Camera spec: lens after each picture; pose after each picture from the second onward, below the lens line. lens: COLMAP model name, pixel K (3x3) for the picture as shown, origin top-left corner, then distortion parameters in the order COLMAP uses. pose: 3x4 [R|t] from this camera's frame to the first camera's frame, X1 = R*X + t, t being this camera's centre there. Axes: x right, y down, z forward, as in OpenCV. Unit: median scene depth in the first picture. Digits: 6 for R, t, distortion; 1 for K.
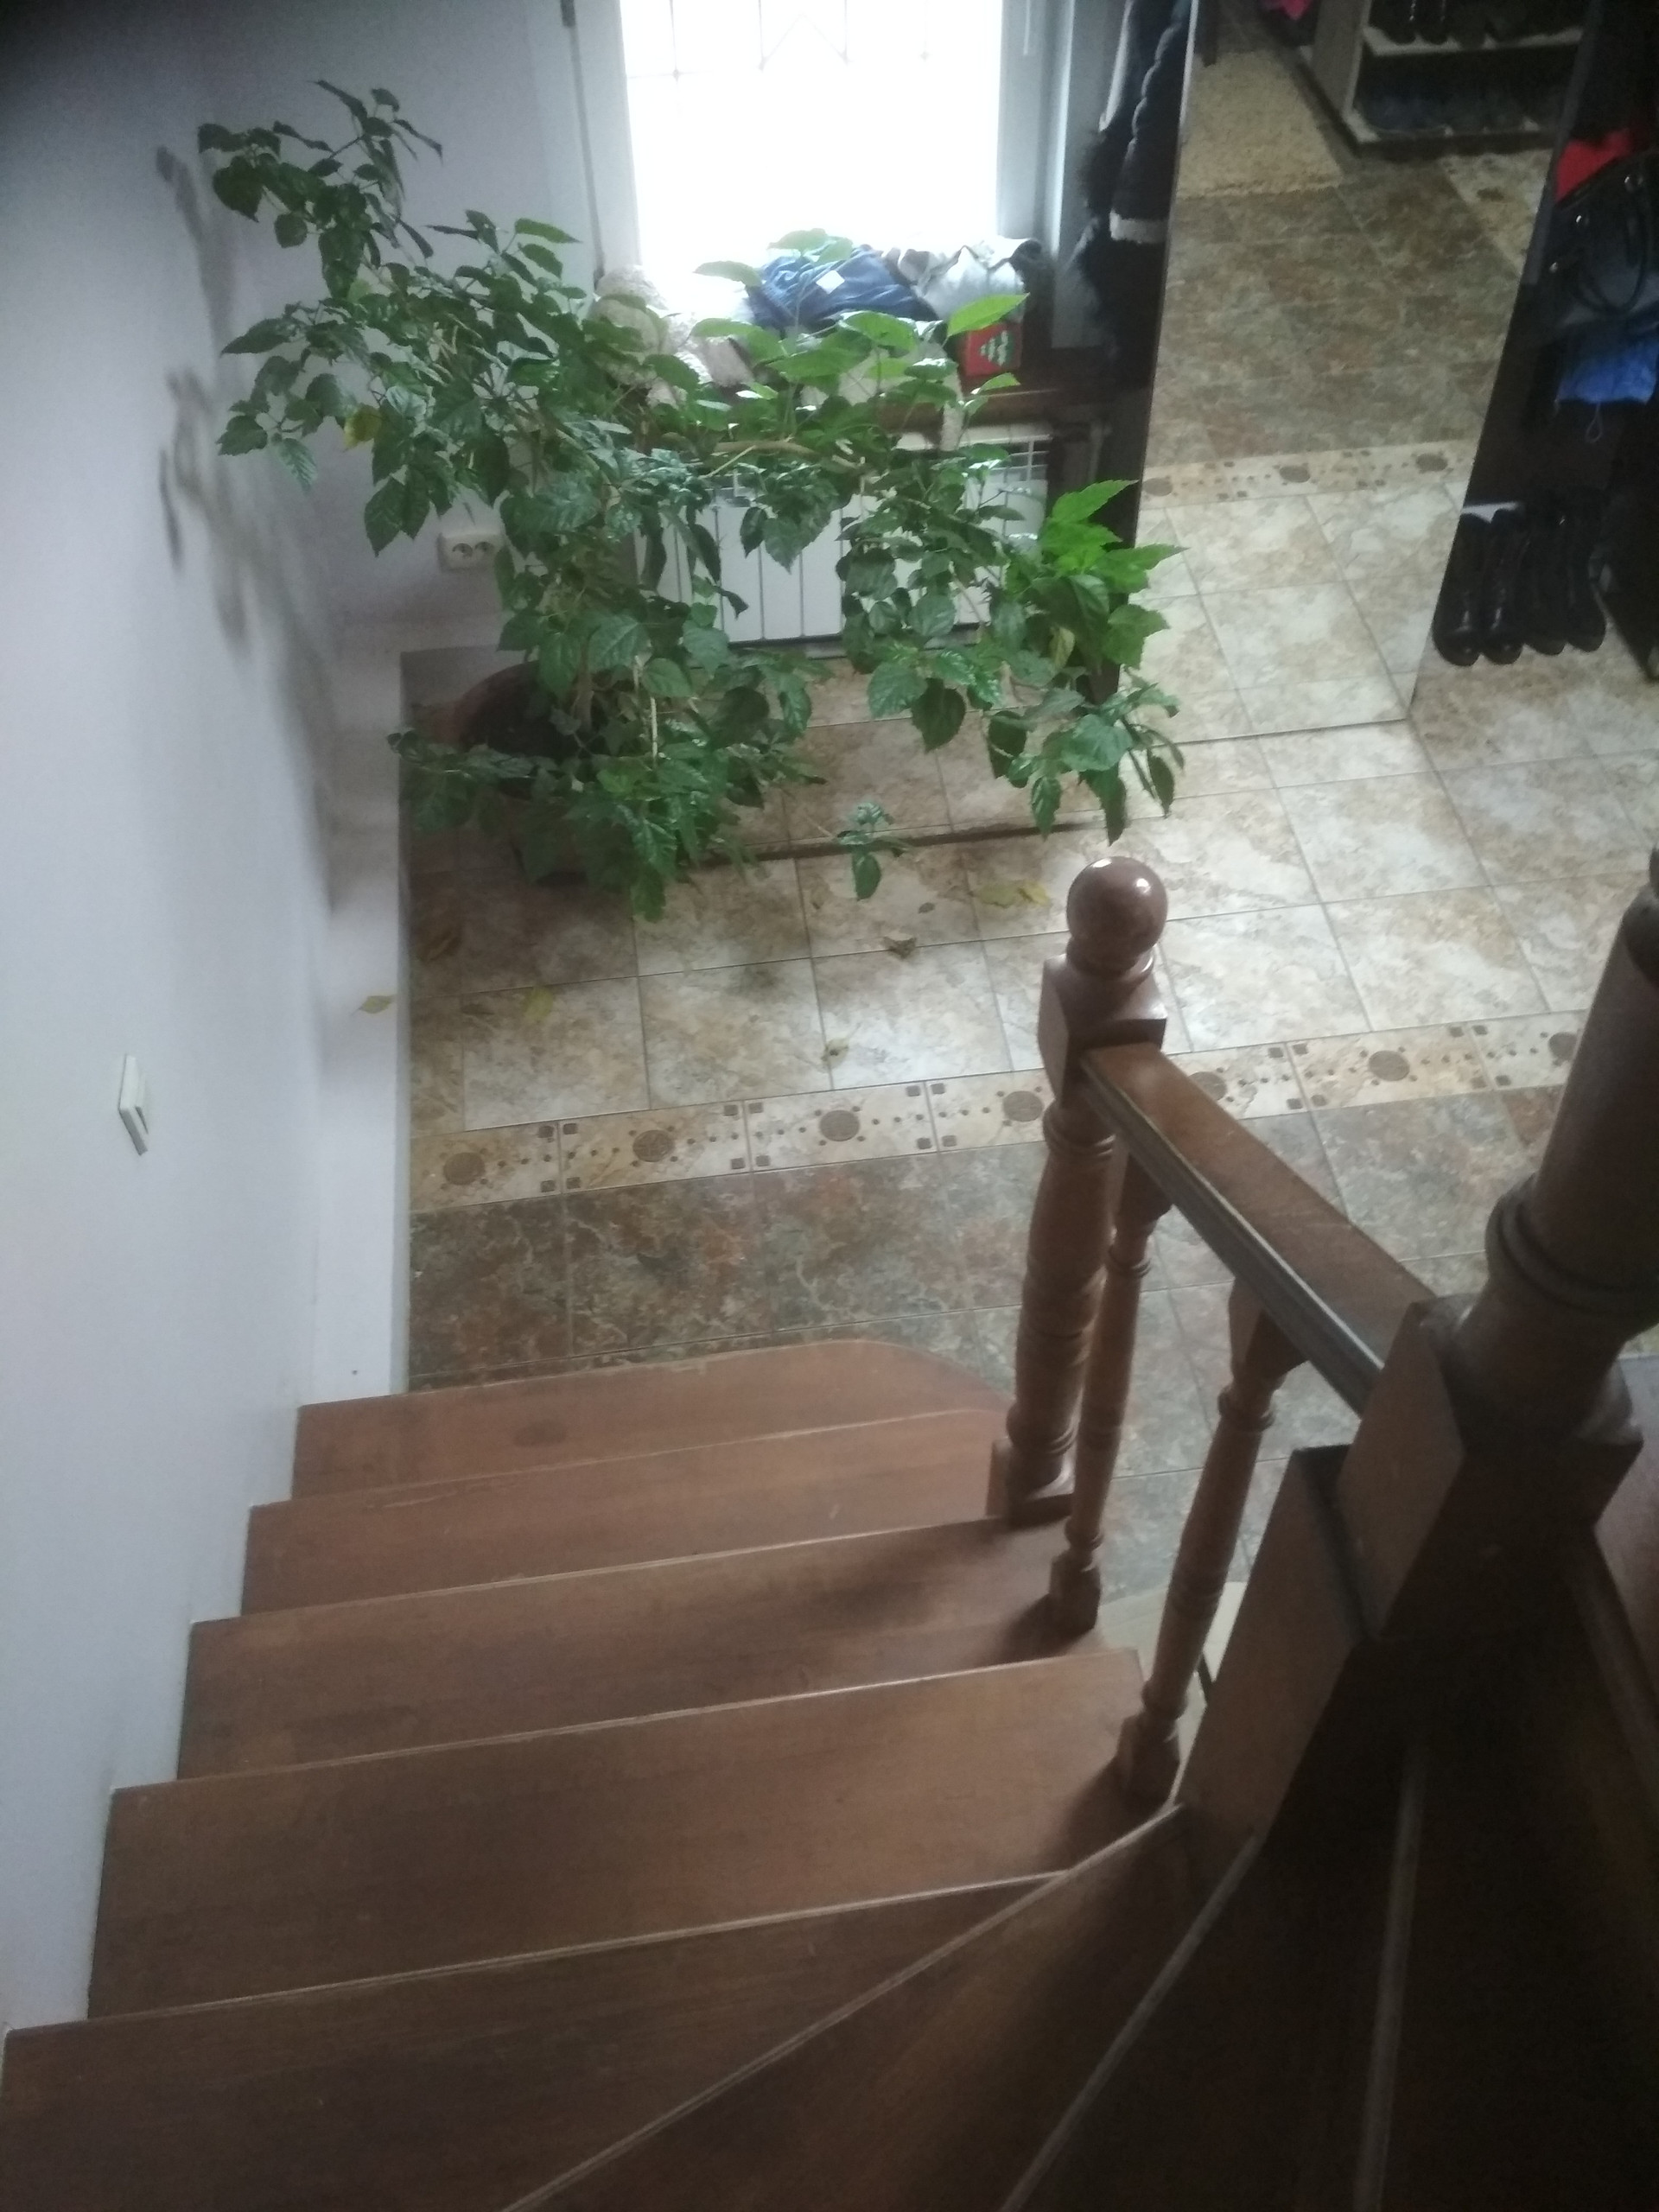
lens RADIAL K [[1949.0, 0, 832.6], [0, 1949.0, 1113.7], [0, 0, 1]] dist [0.079565, -0.138762]
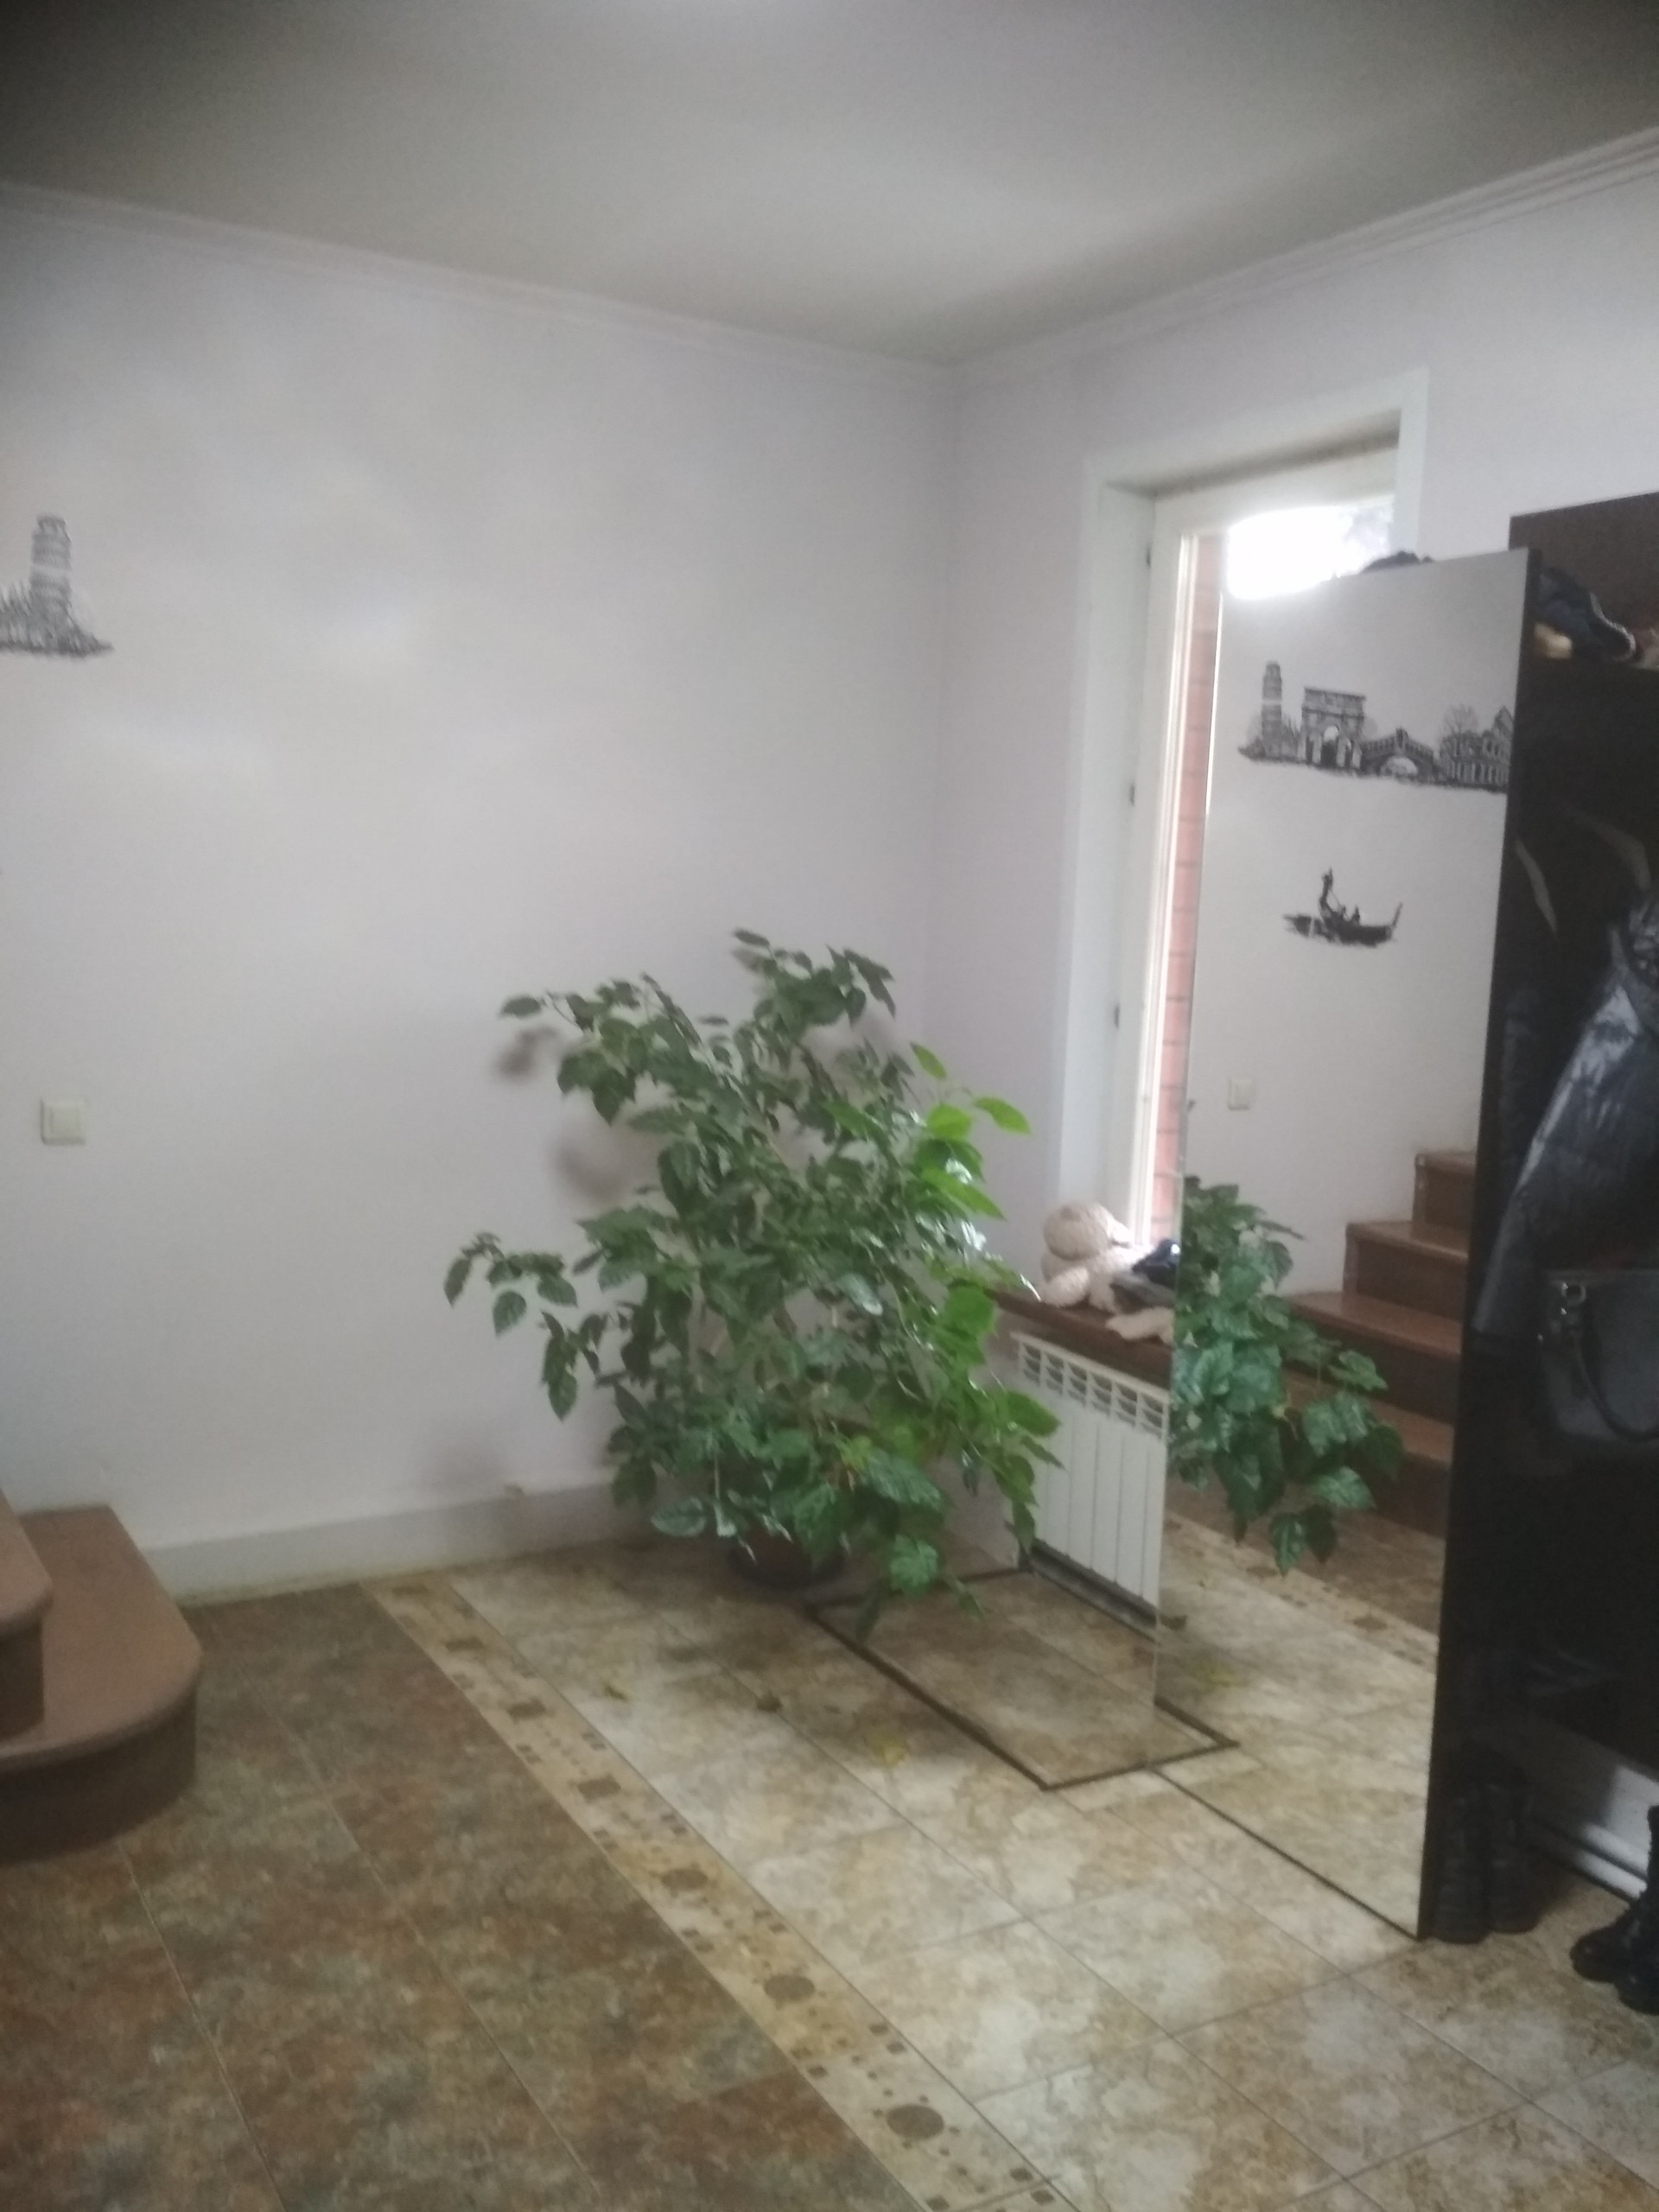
lens RADIAL K [[1949.0, 0, 834.2], [0, 1949.0, 1107.2], [0, 0, 1]] dist [0.079565, -0.138762]
pose [[0.401509, 0.159702, -0.901824, 0.952121], [-0.733254, 0.646044, -0.212052, -0.098808], [0.548753, 0.746406, 0.376494, 0.430185]]
